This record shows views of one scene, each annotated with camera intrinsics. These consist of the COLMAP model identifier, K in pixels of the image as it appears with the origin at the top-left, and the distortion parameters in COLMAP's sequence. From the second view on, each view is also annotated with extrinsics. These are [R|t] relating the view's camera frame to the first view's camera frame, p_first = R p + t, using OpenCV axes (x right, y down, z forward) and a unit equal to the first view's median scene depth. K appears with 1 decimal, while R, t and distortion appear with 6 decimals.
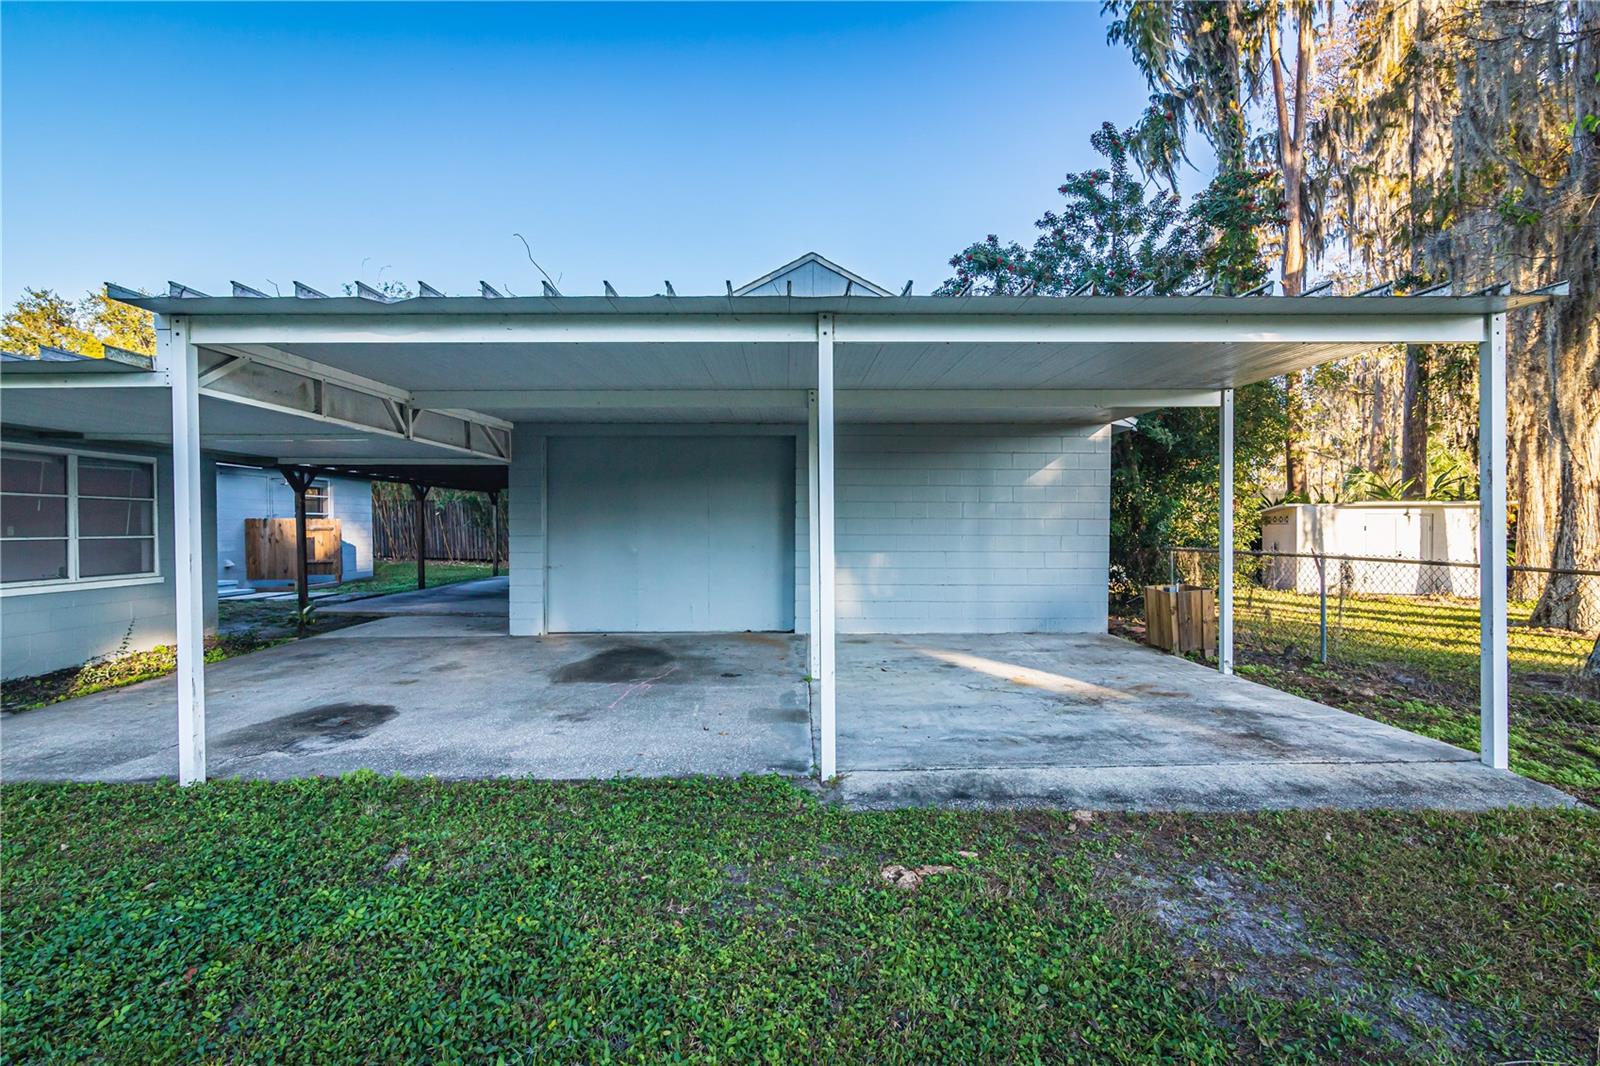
lens RADIAL K [[735.6, 0, 801.3], [0, 735.6, 530.4], [0, 0, 1]] dist [0.001870, -0.000678]
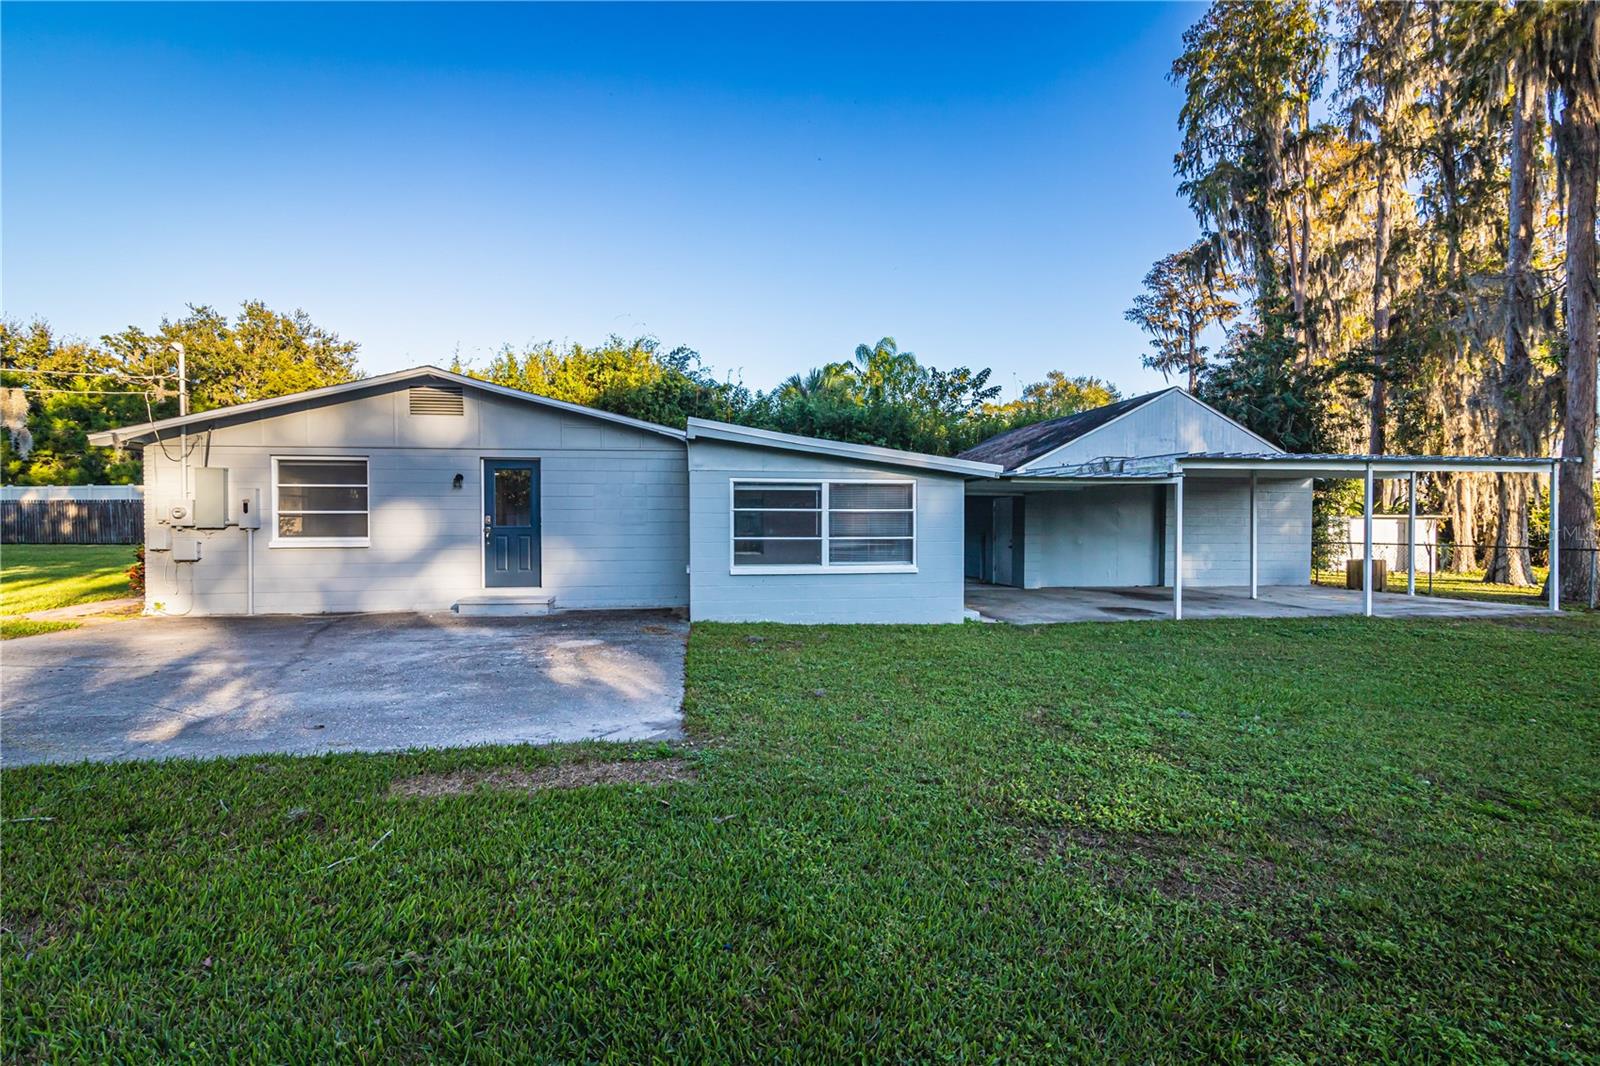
lens RADIAL K [[735.6, 0, 790.1], [0, 735.6, 534.8], [0, 0, 1]] dist [0.001870, -0.000678]
pose [[0.990088, -0.000461, 0.140446, -0.587761], [-0.000116, 0.999992, 0.004103, -0.001553], [-0.140447, -0.004078, 0.990080, -0.354887]]
